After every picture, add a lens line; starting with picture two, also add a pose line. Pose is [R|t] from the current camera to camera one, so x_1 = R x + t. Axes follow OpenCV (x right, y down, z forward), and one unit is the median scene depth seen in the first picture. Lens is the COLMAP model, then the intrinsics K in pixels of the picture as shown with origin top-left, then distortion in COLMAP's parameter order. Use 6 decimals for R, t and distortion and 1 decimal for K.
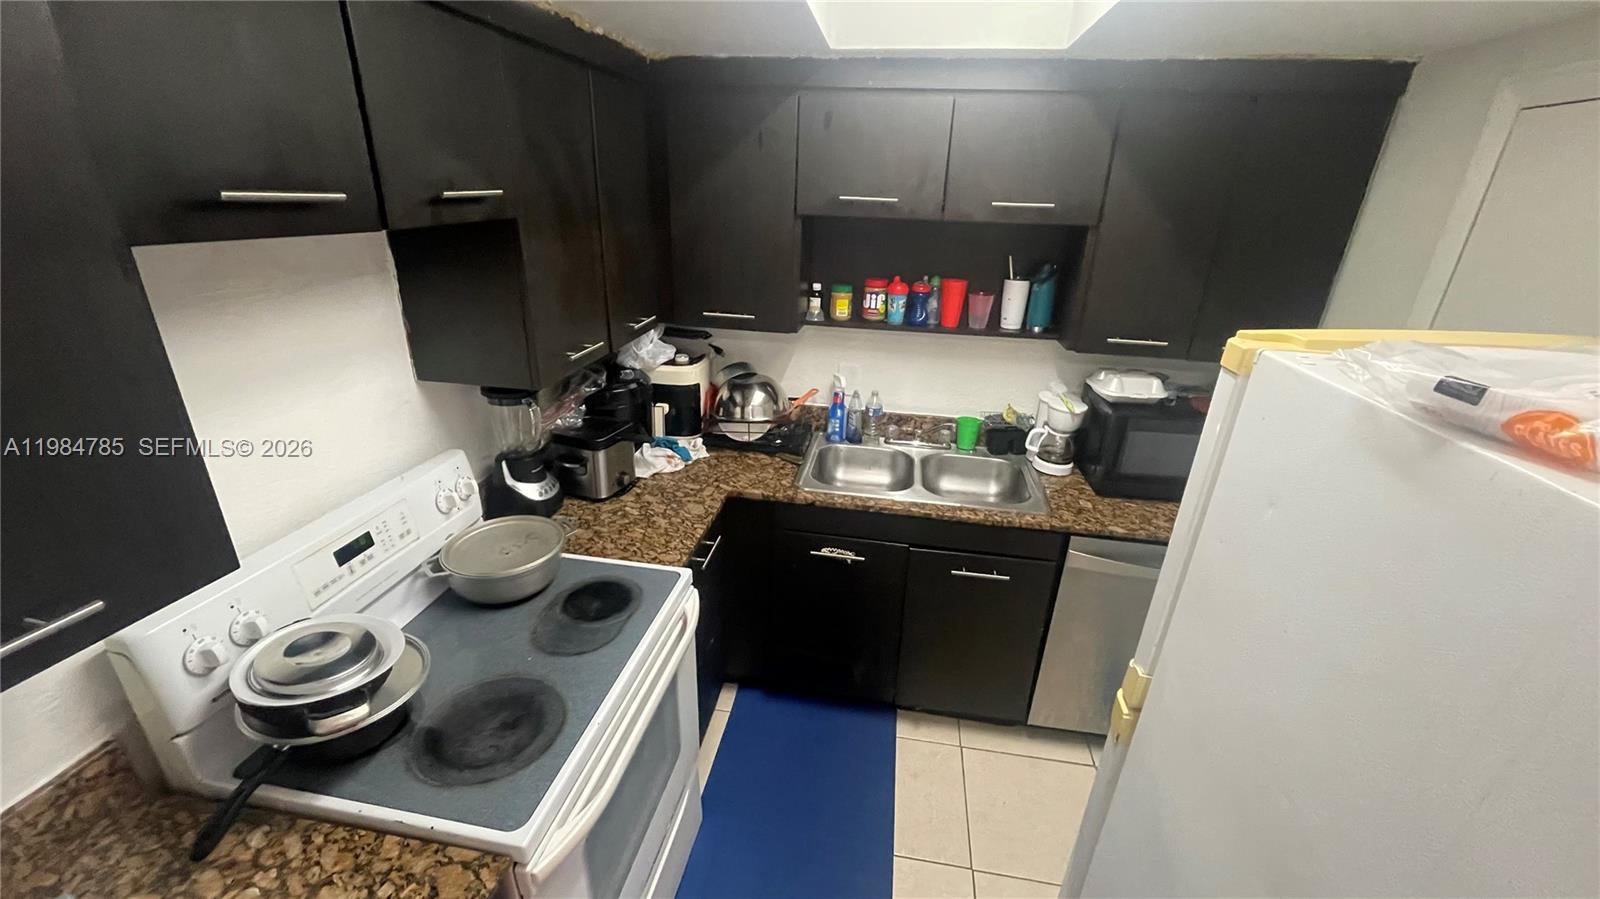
lens RADIAL K [[642.0, 0, 794.9], [0, 642.0, 453.8], [0, 0, 1]] dist [0.002934, 0.000115]
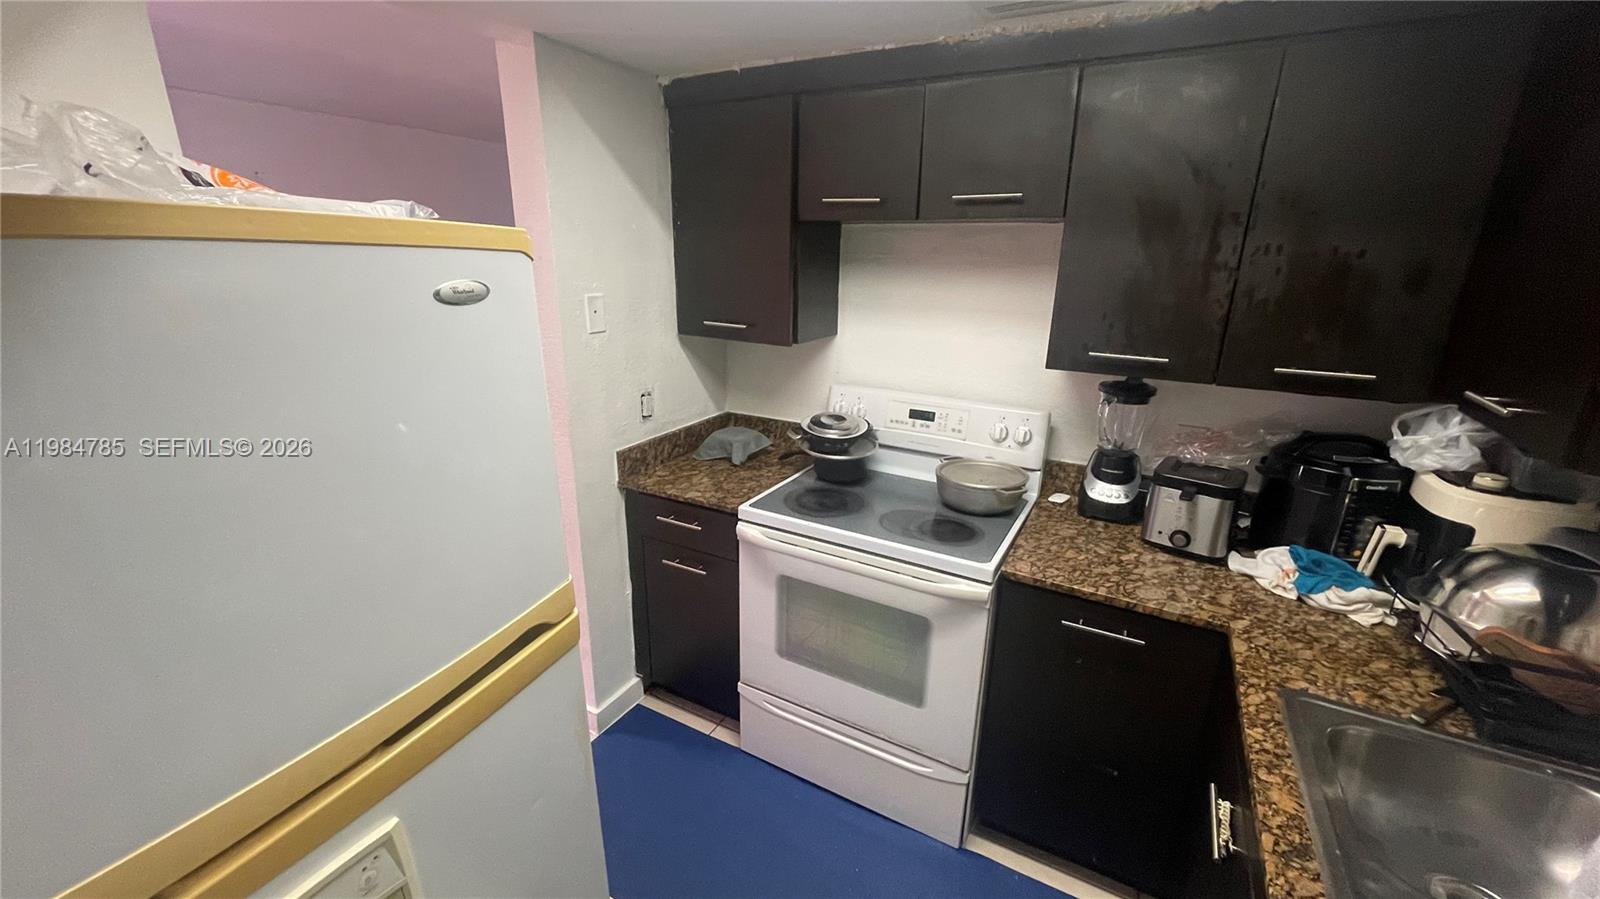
lens RADIAL K [[642.0, 0, 794.9], [0, 642.0, 453.8], [0, 0, 1]] dist [0.002934, 0.000115]
pose [[-0.329973, 0.260686, -0.907282, 0.533353], [-0.383129, 0.841412, 0.381101, -0.153354], [0.862746, 0.473359, -0.177767, 0.580506]]
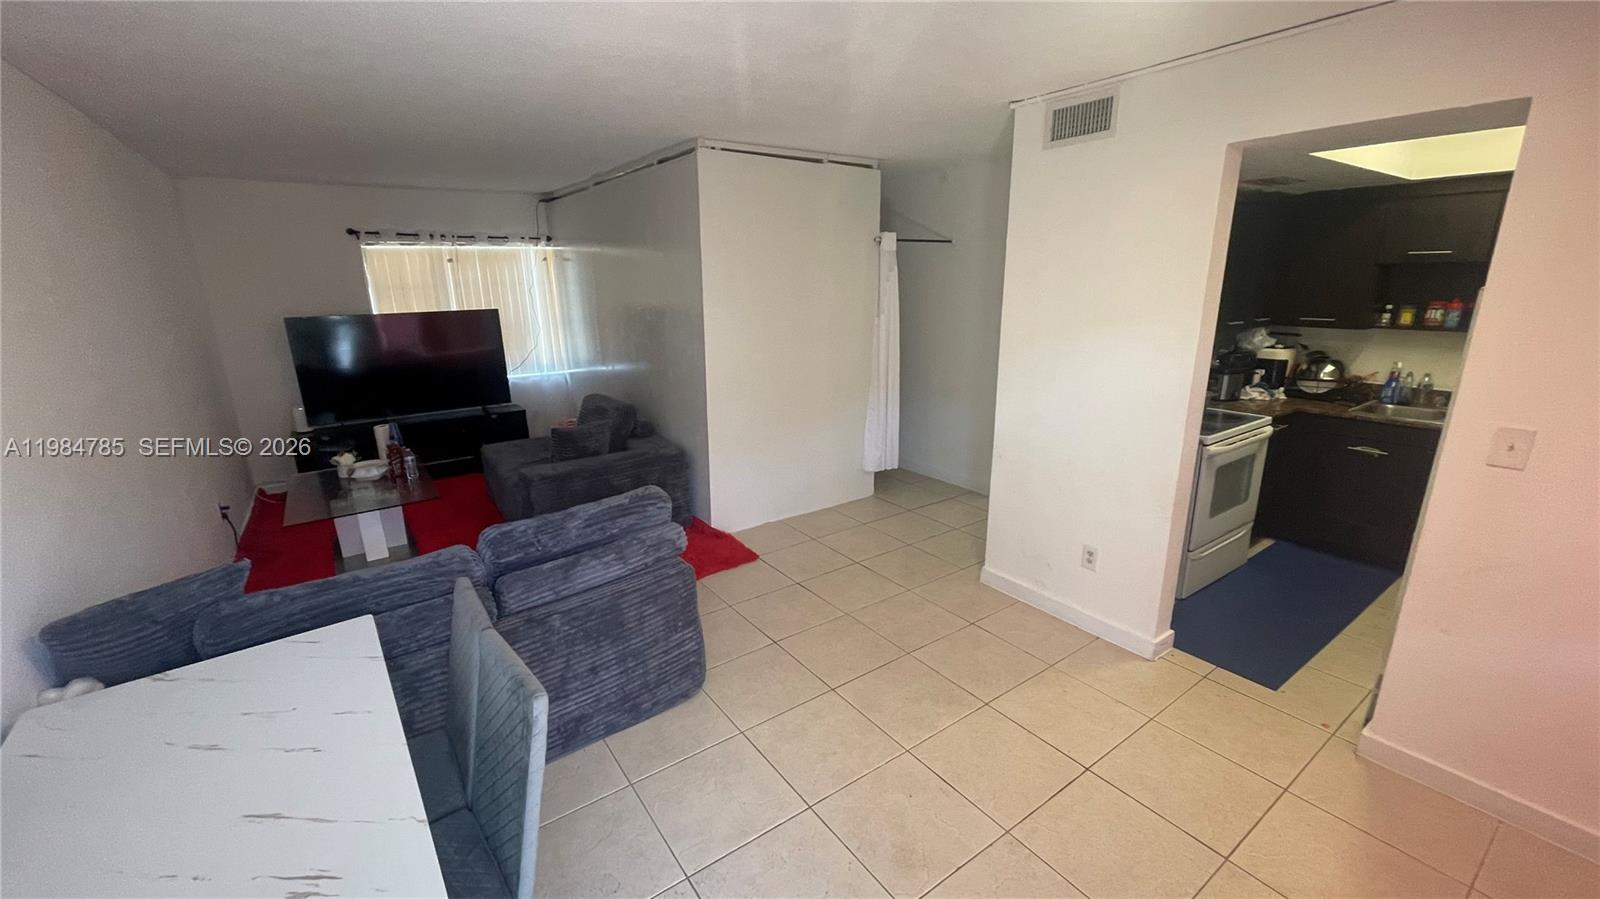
lens RADIAL K [[642.0, 0, 794.9], [0, 642.0, 453.8], [0, 0, 1]] dist [0.002934, 0.000115]
pose [[0.702212, 0.147093, -0.696607, 0.174578], [-0.230453, 0.972711, -0.026914, 0.516834], [0.673639, 0.179434, 0.716948, -1.177231]]
